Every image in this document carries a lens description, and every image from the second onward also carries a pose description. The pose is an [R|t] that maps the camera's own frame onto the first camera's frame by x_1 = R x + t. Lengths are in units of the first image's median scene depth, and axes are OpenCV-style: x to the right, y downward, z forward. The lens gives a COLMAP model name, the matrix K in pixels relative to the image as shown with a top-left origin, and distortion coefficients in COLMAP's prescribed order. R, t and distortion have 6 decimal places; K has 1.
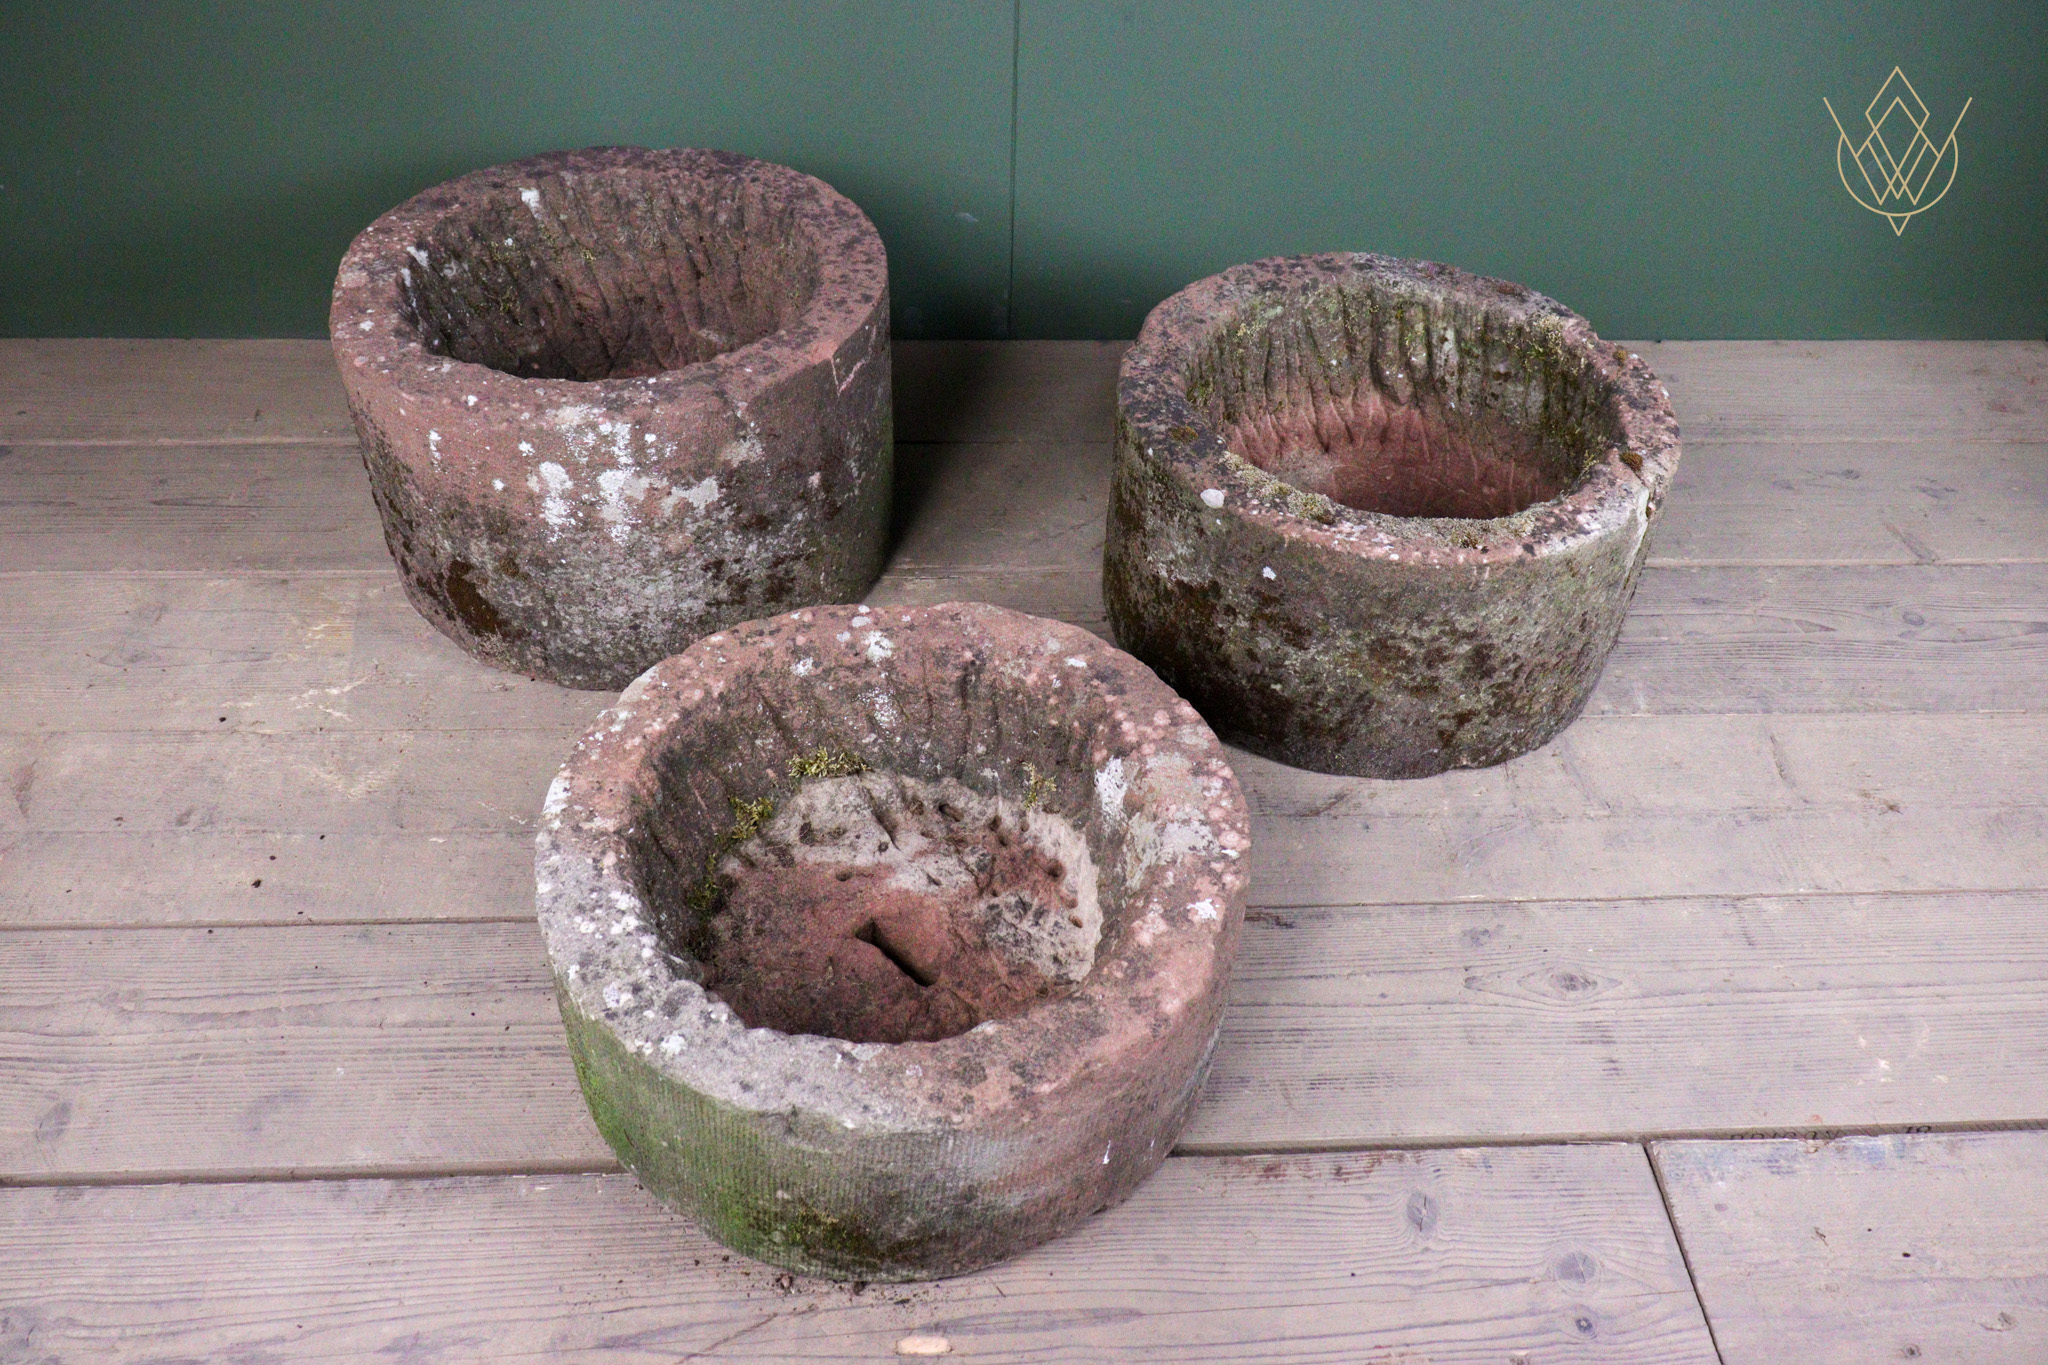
lens RADIAL K [[1634.9, 0, 1030.1], [0, 1634.9, 681.6], [0, 0, 1]] dist [-0.006159, 0.002435]
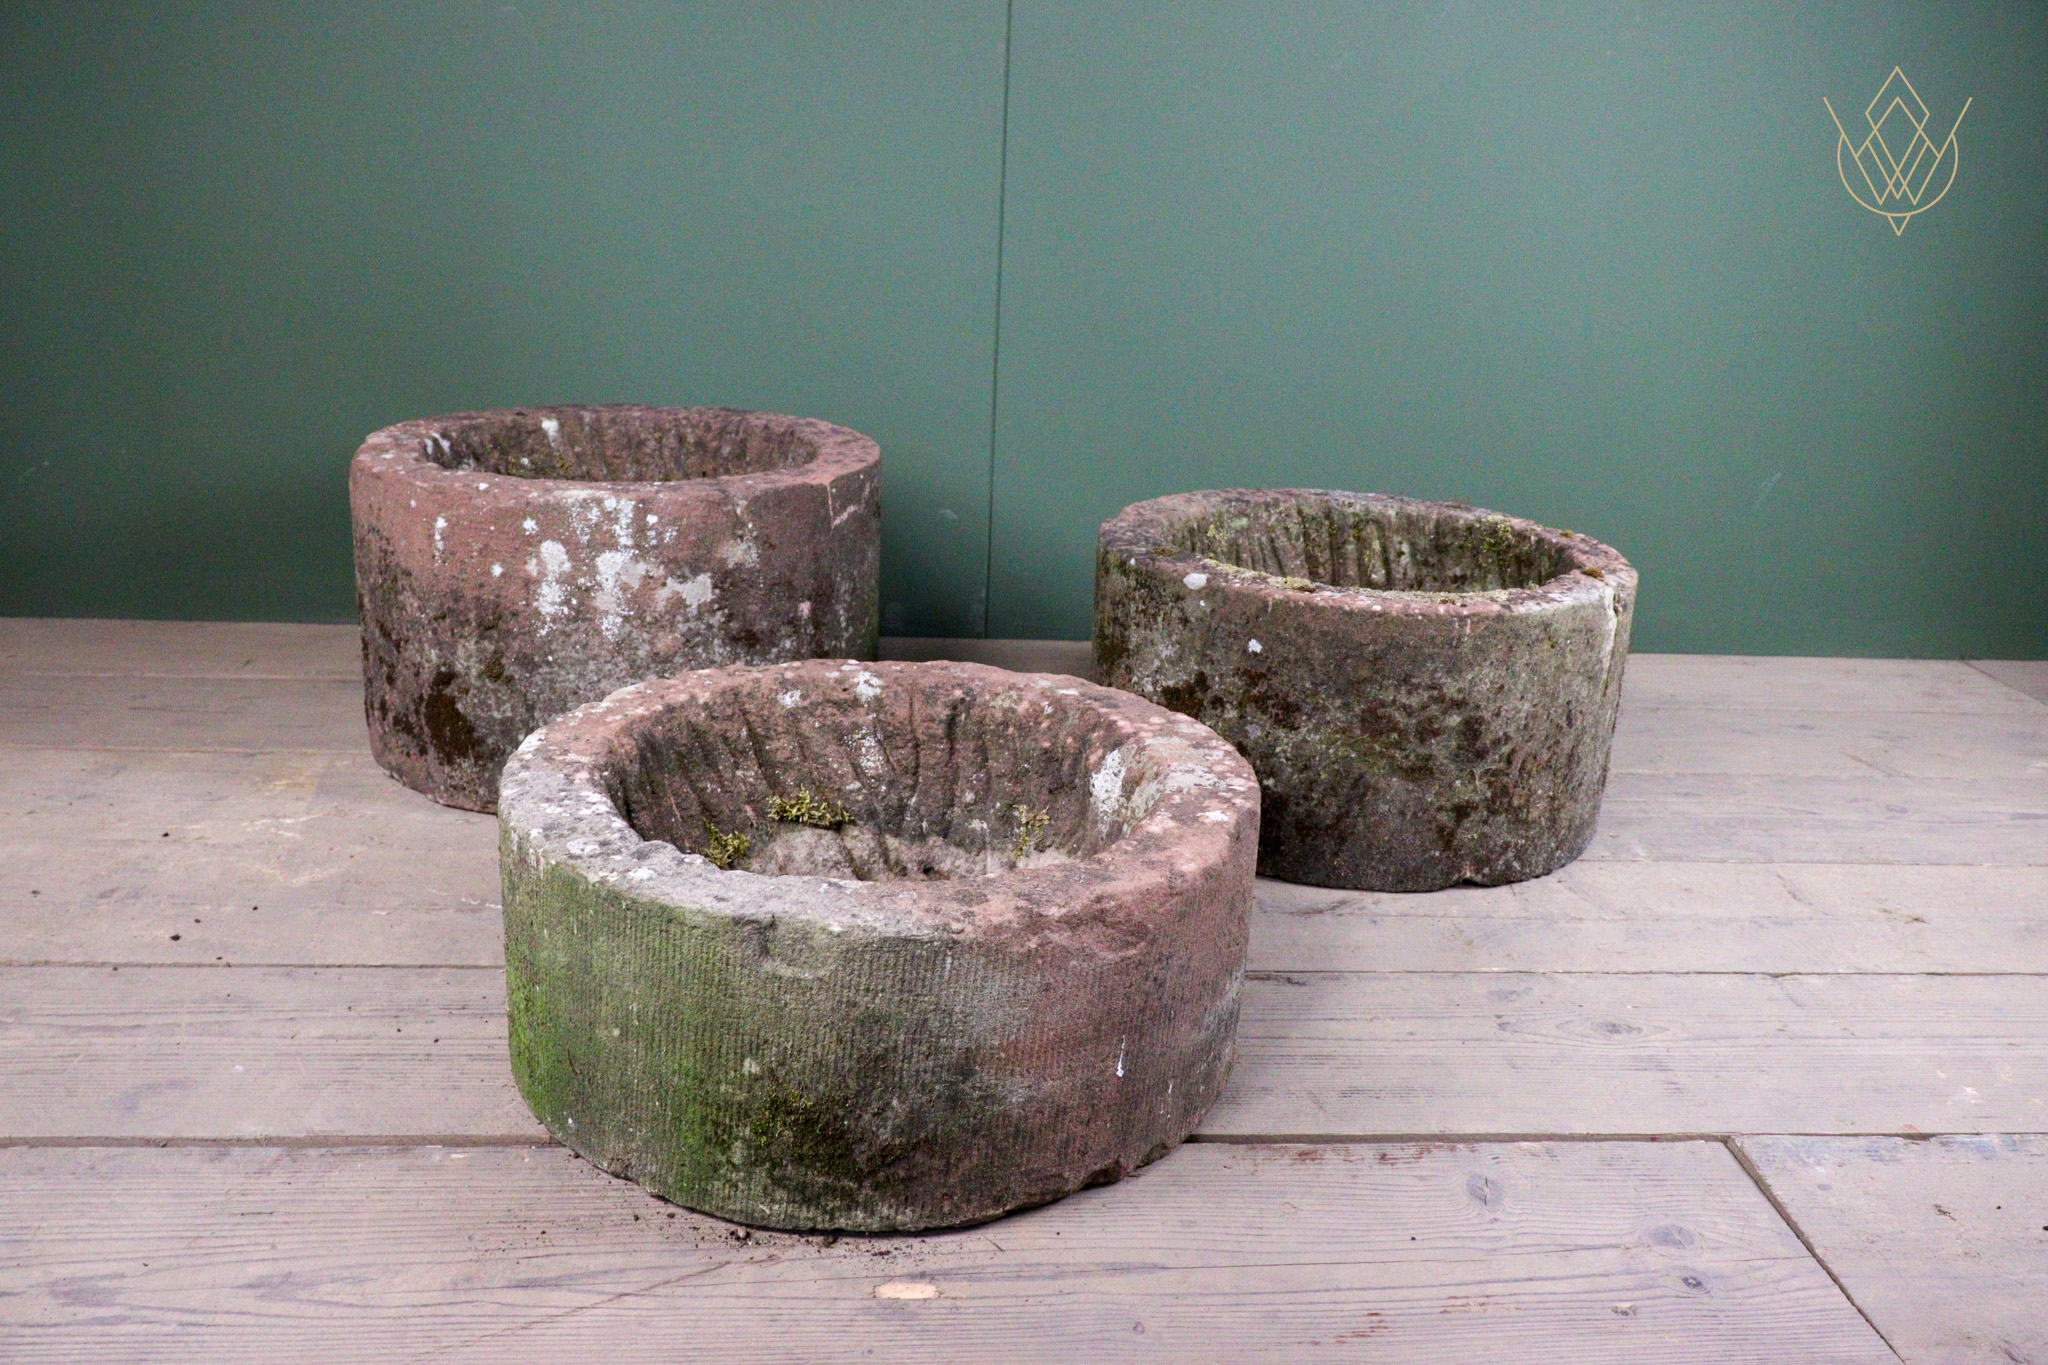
lens RADIAL K [[1631.5, 0, 1030.3], [0, 1631.5, 685.7], [0, 0, 1]] dist [-0.006117, -0.001695]
pose [[0.999527, 0.004493, 0.030414, -0.023569], [0.008734, 0.907010, -0.421018, 0.383682], [-0.029478, 0.421085, 0.906542, 0.099386]]
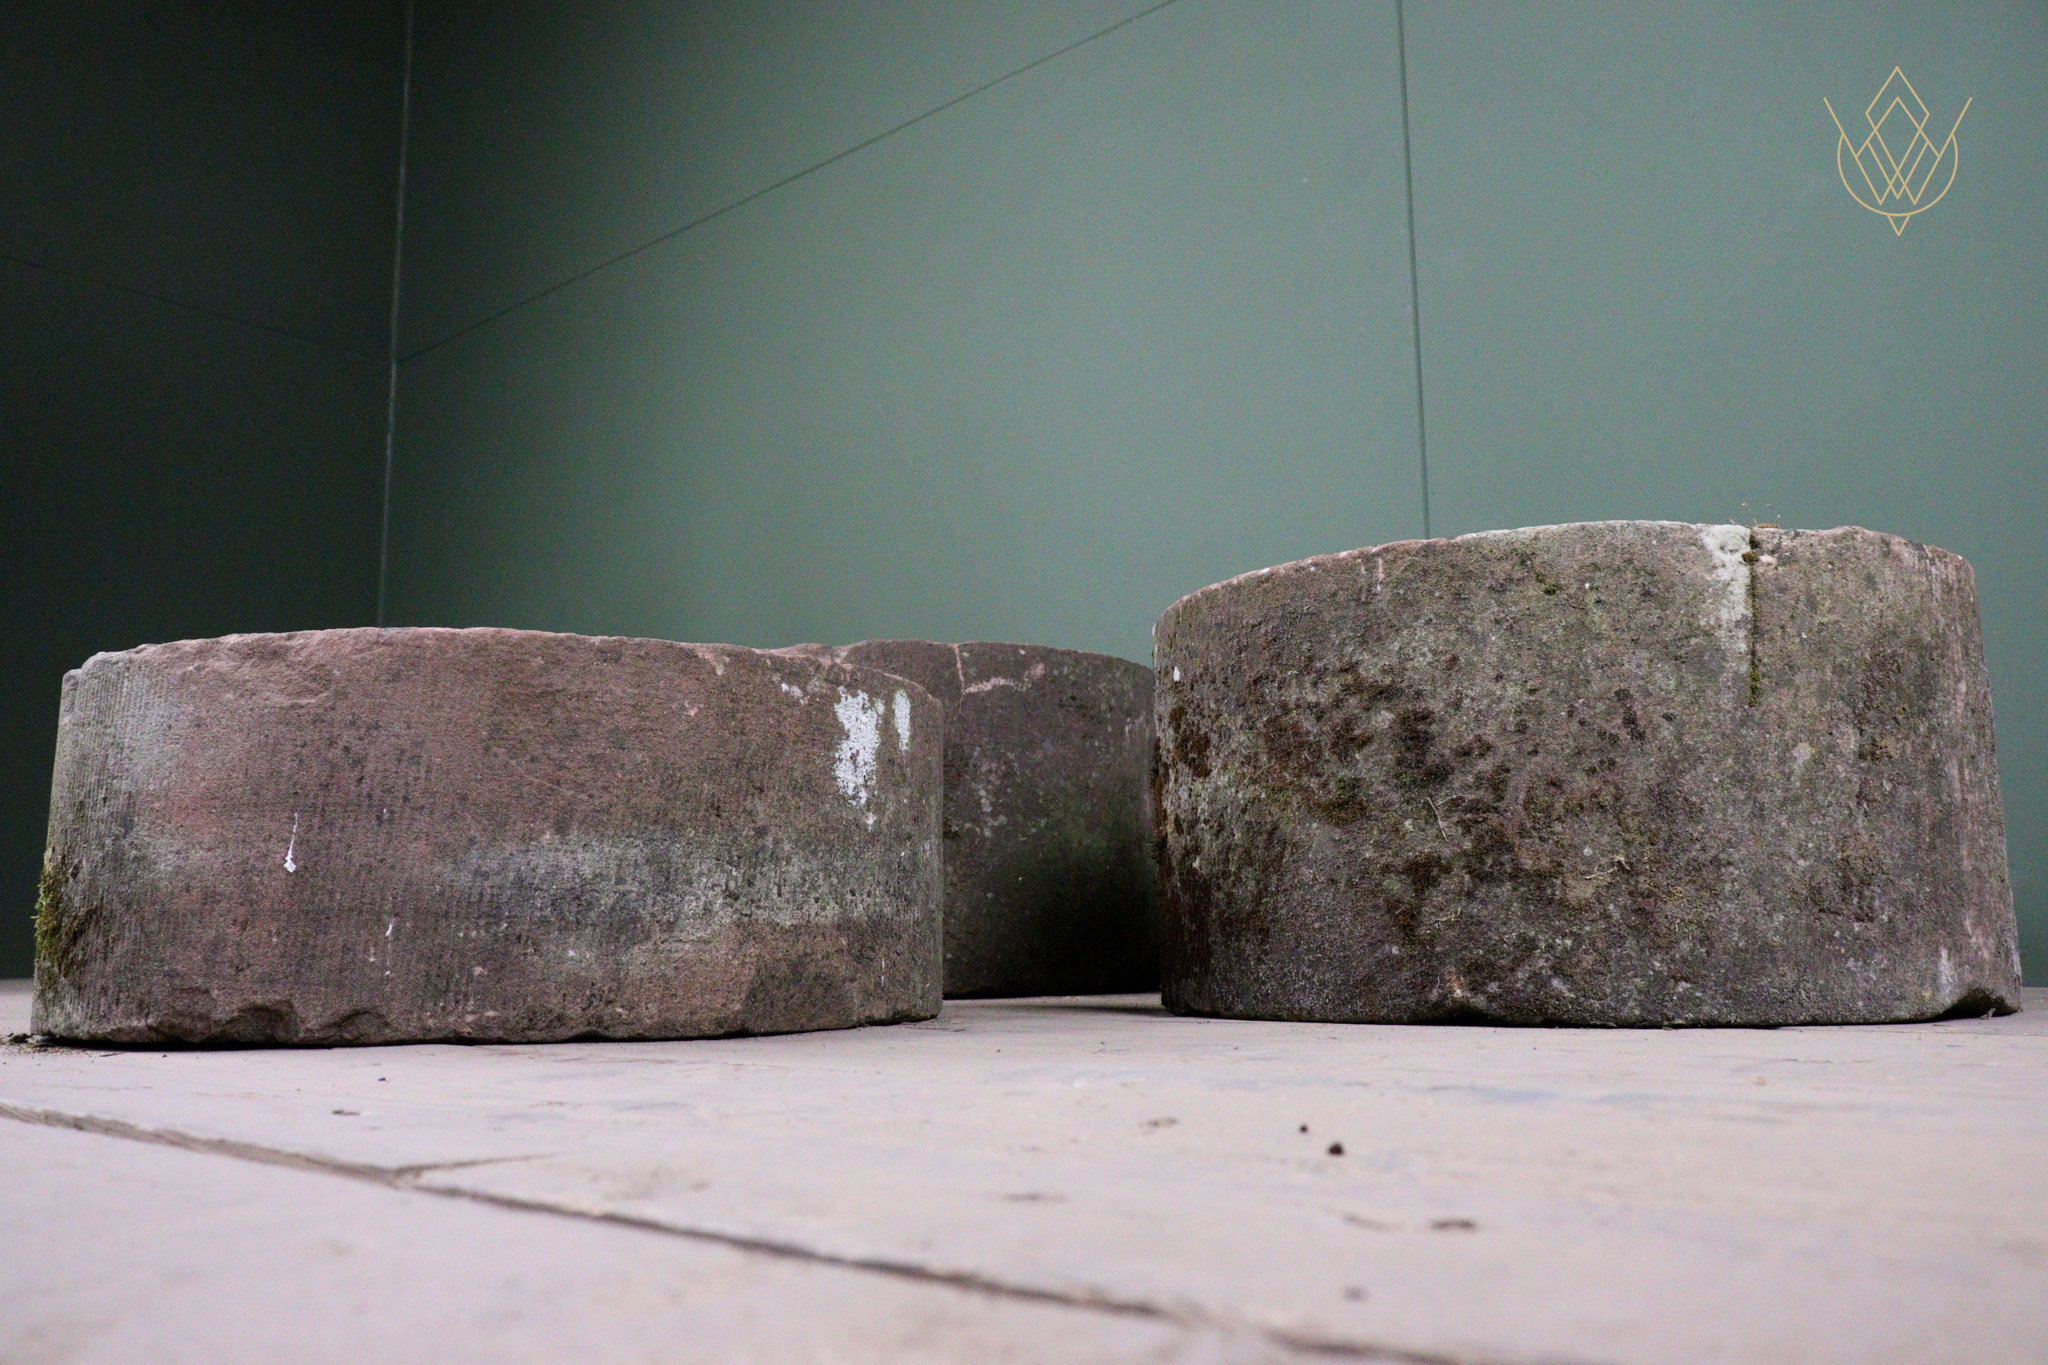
lens RADIAL K [[1634.9, 0, 1030.1], [0, 1634.9, 681.6], [0, 0, 1]] dist [-0.006159, 0.002435]
pose [[0.723337, -0.149508, -0.674114, 0.605100], [-0.443454, 0.647745, -0.619495, 0.430456], [0.529274, 0.747043, 0.402238, 0.673875]]
